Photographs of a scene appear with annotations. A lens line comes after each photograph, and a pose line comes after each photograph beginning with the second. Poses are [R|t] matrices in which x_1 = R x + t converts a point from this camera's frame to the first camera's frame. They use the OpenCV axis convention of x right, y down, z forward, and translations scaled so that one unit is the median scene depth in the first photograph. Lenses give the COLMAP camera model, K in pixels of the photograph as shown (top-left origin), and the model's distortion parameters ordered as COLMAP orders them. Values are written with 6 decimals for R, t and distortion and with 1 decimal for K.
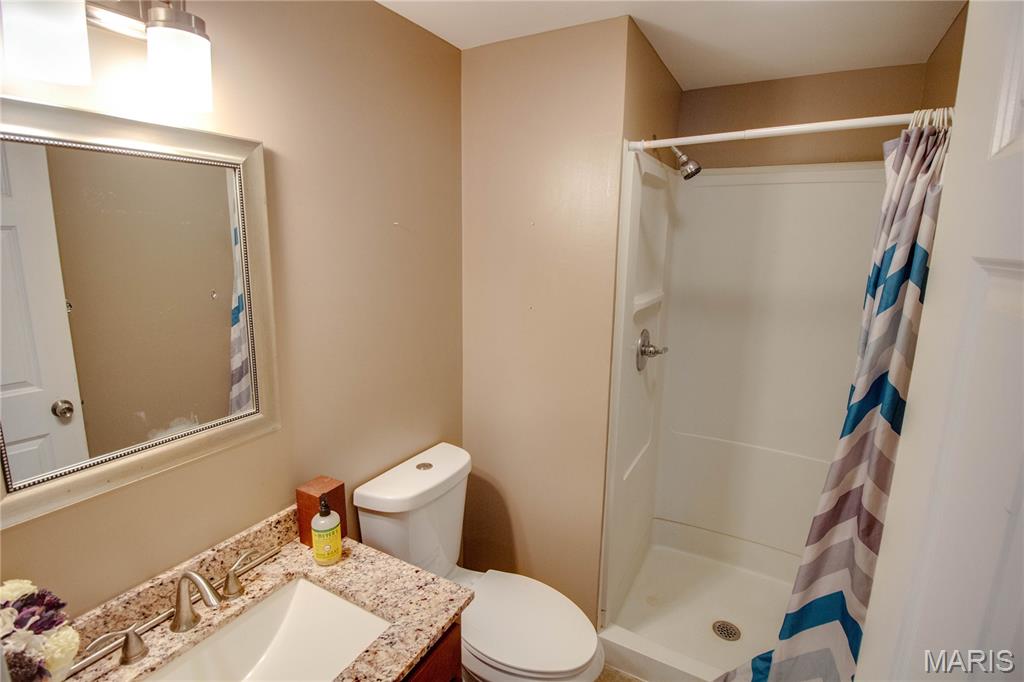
lens RADIAL K [[492.5, 0, 514.3], [0, 492.5, 325.3], [0, 0, 1]] dist [0.000224, -0.014147]
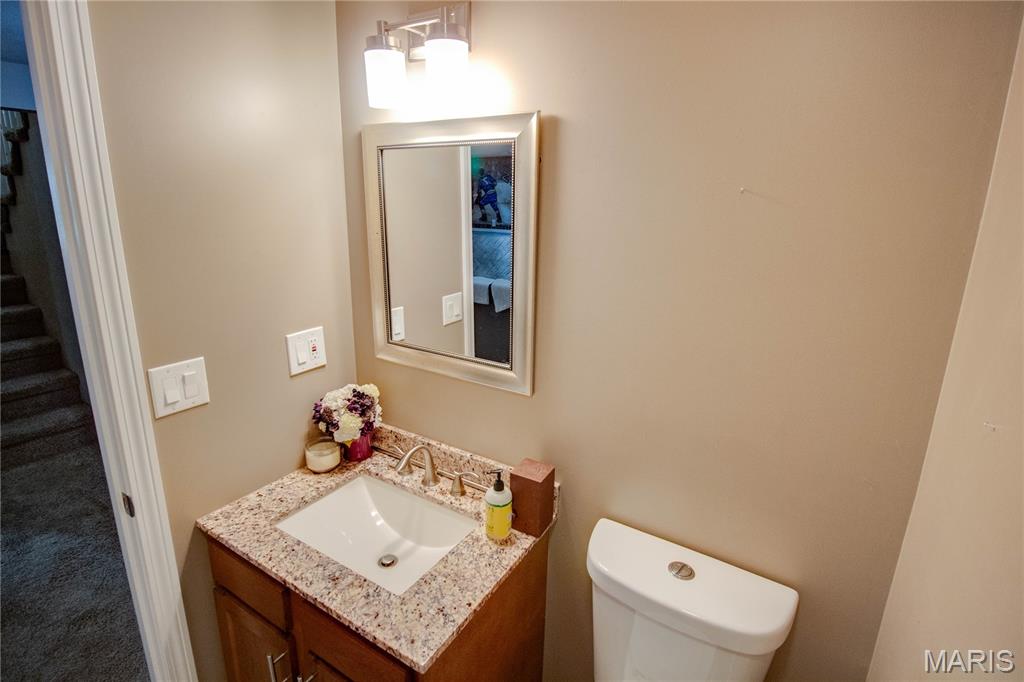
lens RADIAL K [[492.5, 0, 514.3], [0, 492.5, 325.3], [0, 0, 1]] dist [0.000224, -0.014147]
pose [[-0.048325, 0.230679, -0.971829, 0.582412], [-0.185858, 0.953897, 0.235664, -0.199884], [0.981388, 0.192010, -0.003223, 1.114963]]
